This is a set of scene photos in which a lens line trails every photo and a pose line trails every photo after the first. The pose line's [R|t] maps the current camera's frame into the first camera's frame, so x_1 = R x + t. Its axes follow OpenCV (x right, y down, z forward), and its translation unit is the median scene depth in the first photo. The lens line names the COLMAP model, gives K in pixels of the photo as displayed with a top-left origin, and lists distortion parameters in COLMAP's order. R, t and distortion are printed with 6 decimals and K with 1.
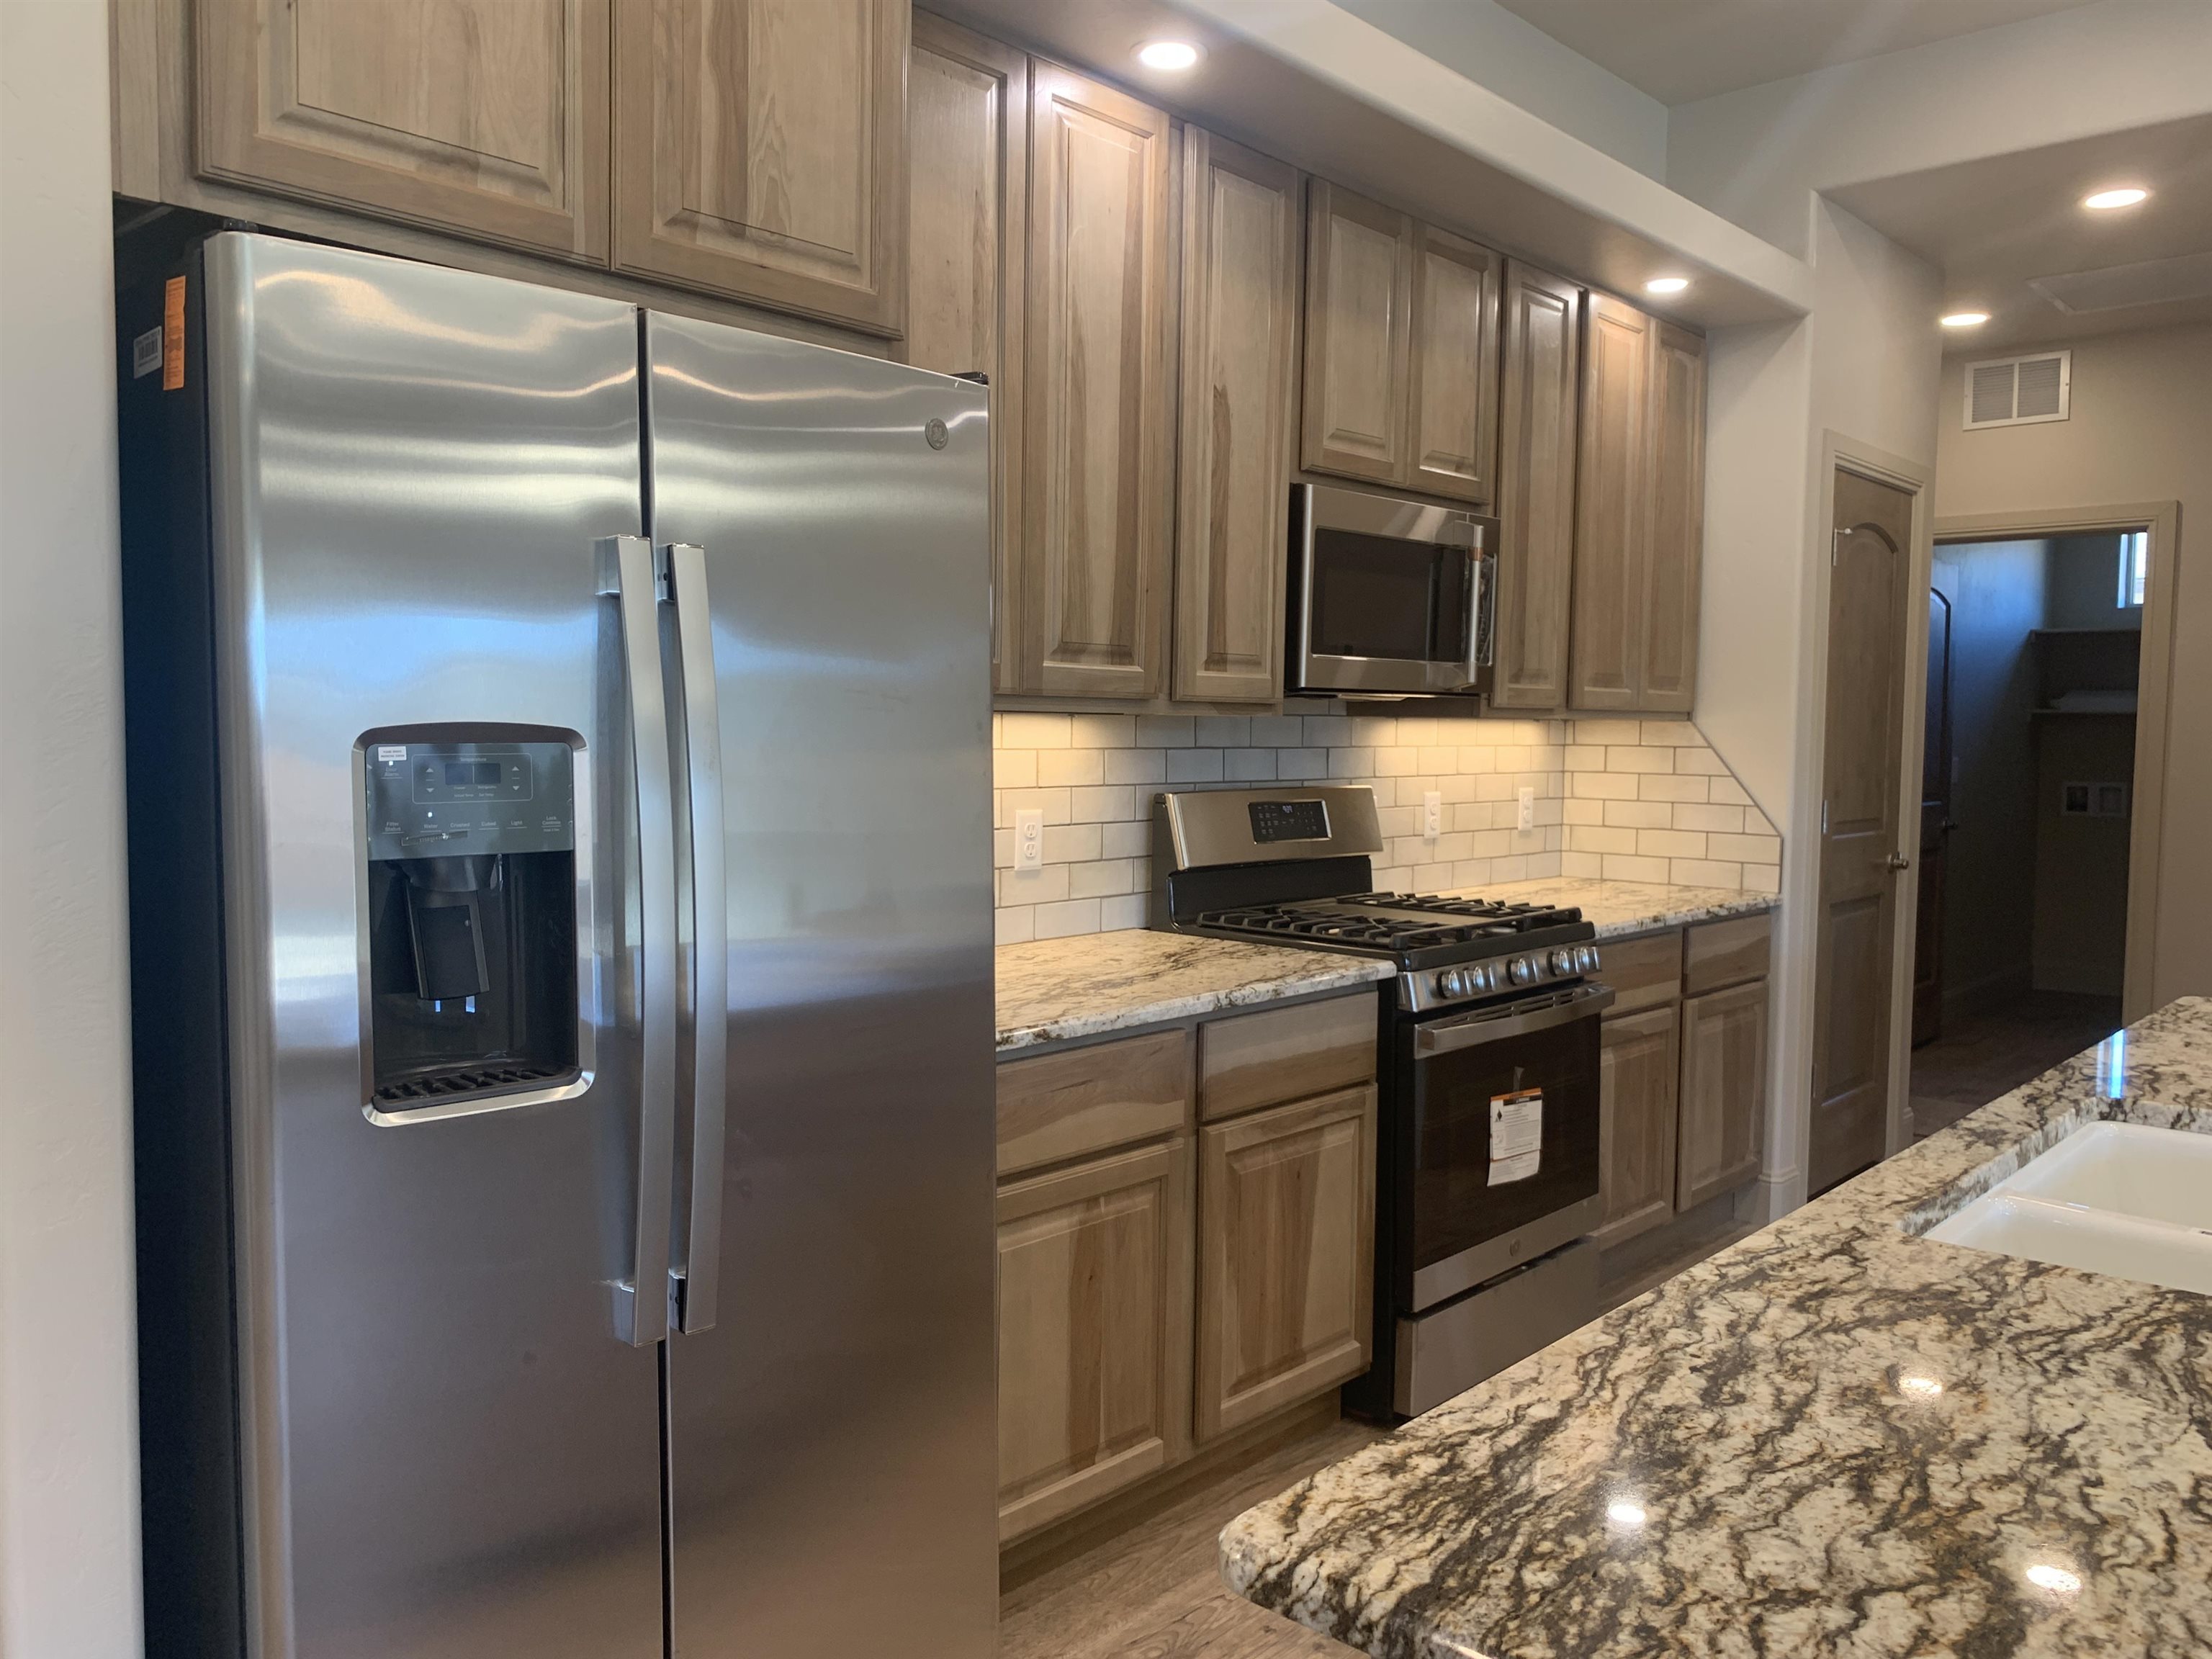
lens RADIAL K [[1659.1, 0, 1099.1], [0, 1659.1, 806.1], [0, 0, 1]] dist [0.026507, -0.029826]
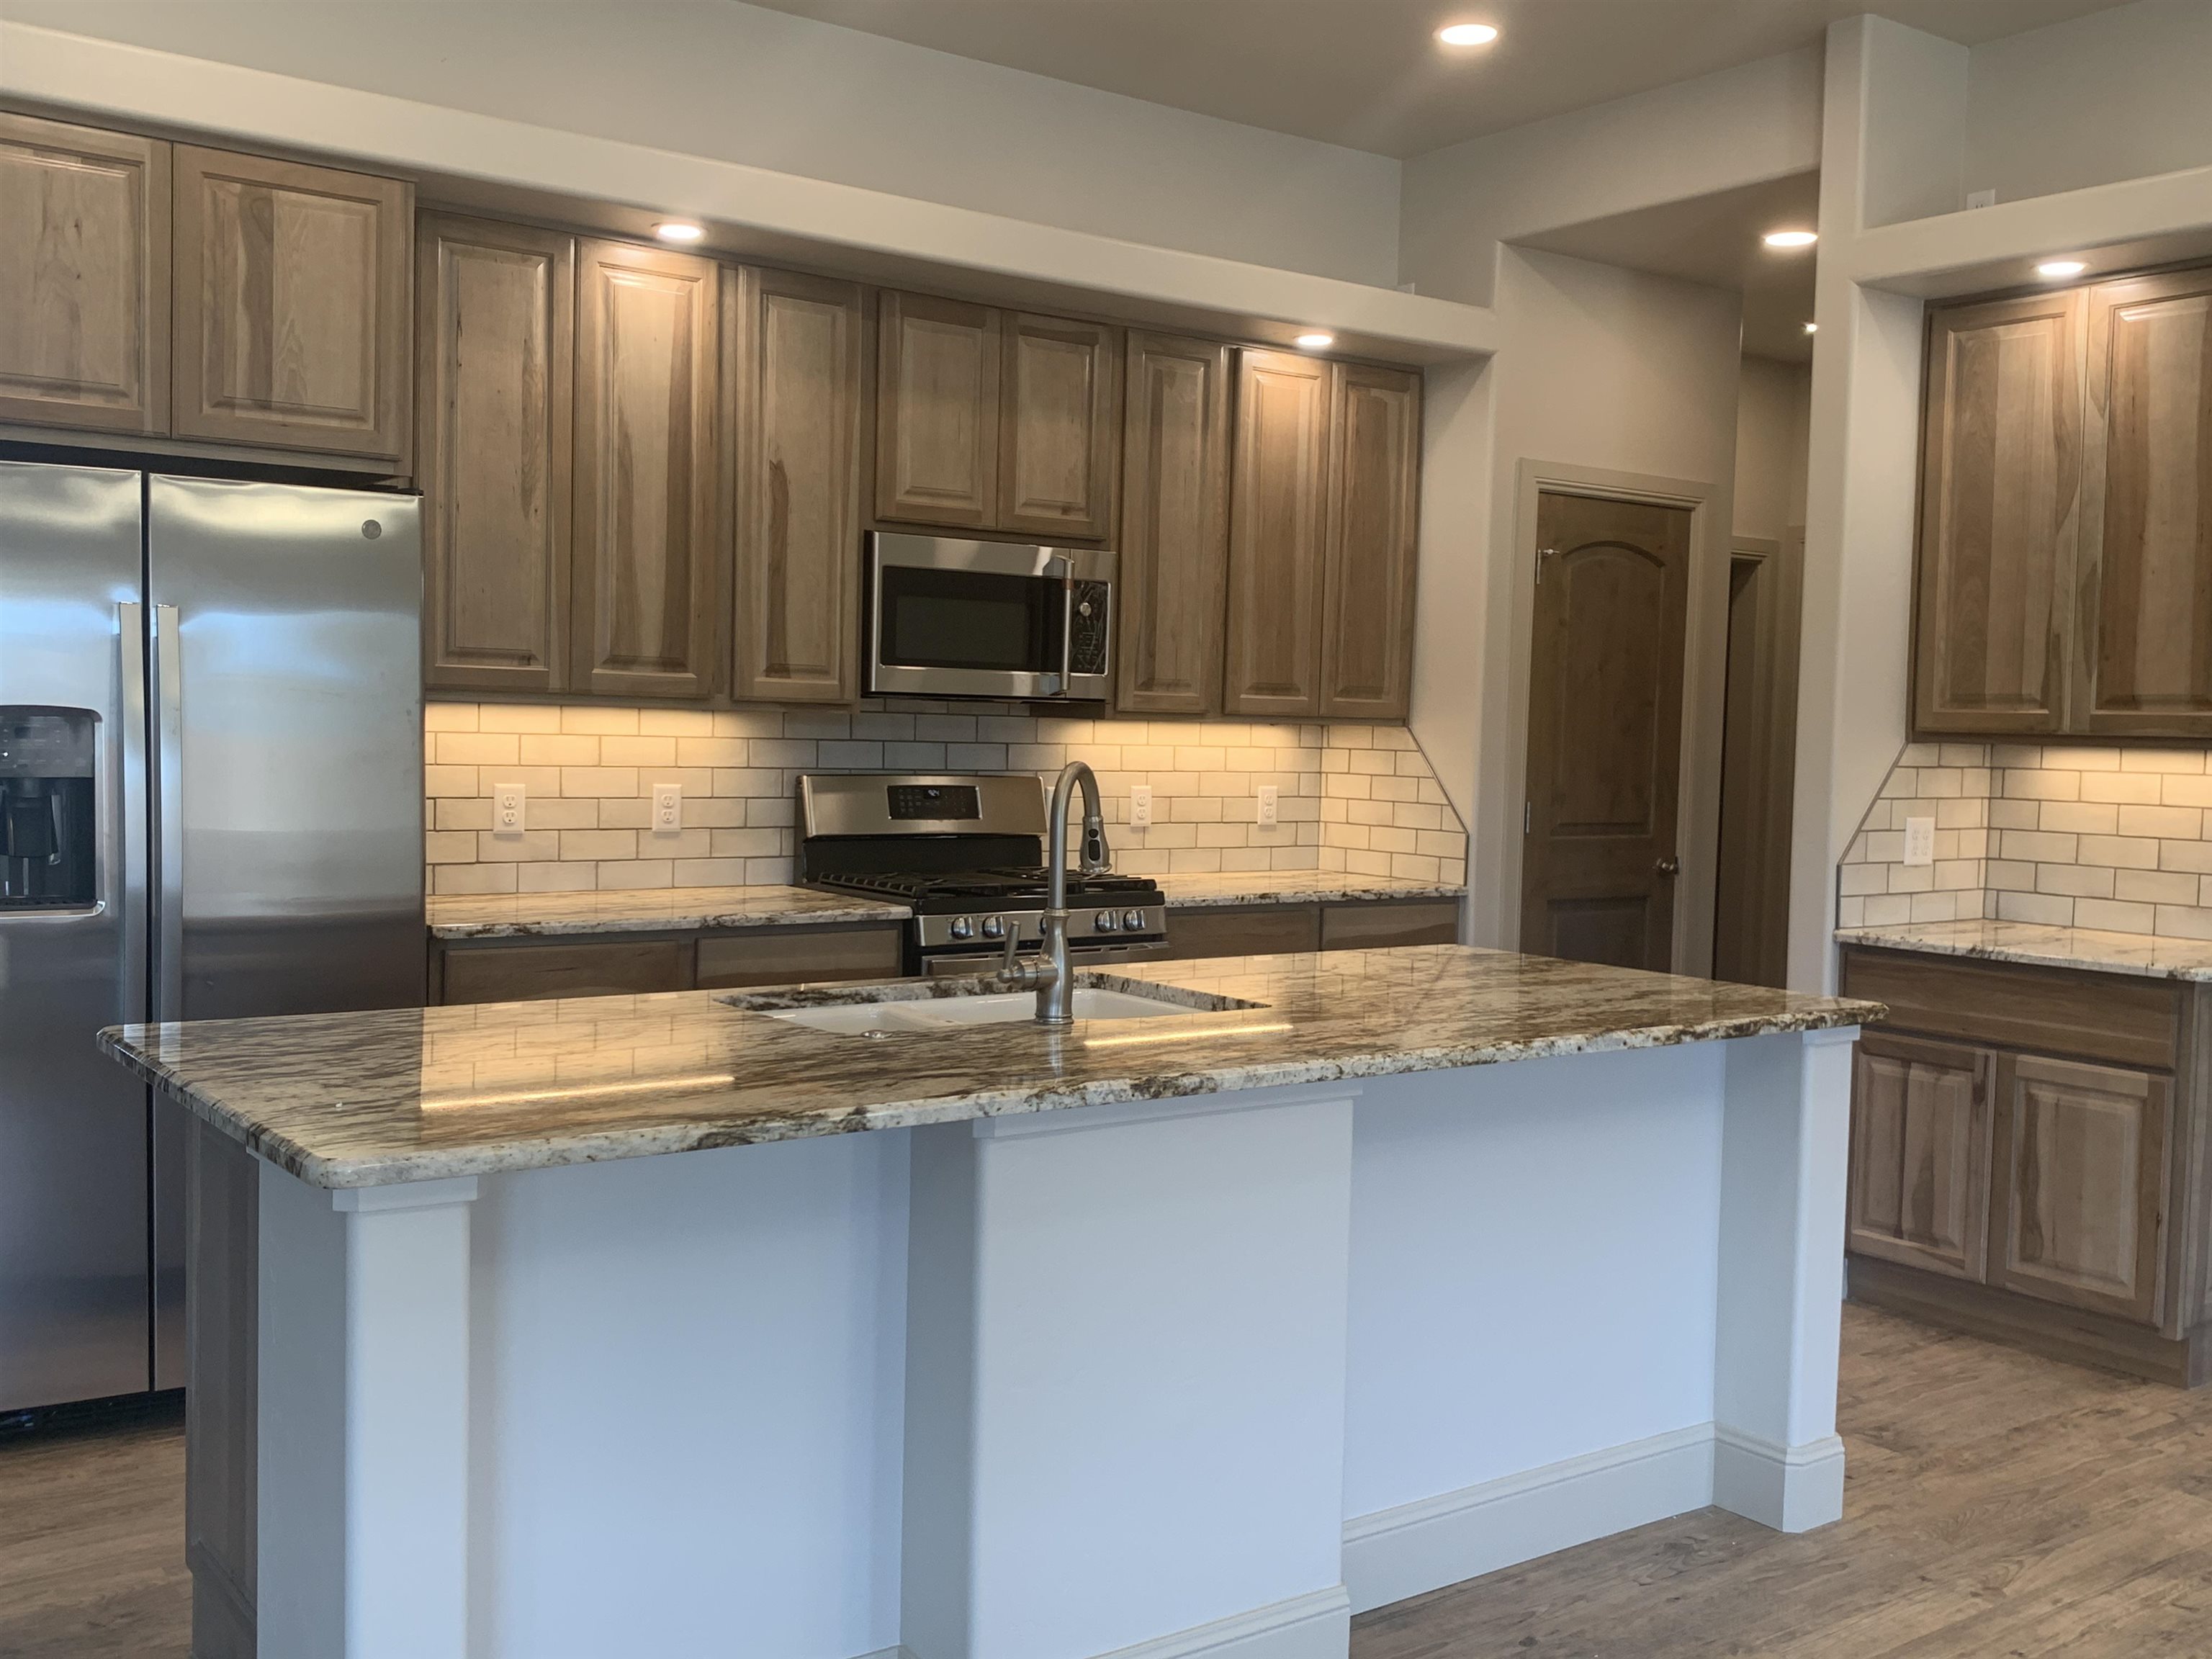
lens RADIAL K [[2042.4, 0, 1101.9], [0, 2042.4, 835.3], [0, 0, 1]] dist [0.021943, 0.000000]
pose [[0.980611, 0.023533, -0.194544, 0.596897], [-0.023600, 0.999720, 0.001978, 0.030747], [0.194536, 0.002652, 0.980892, -0.488352]]
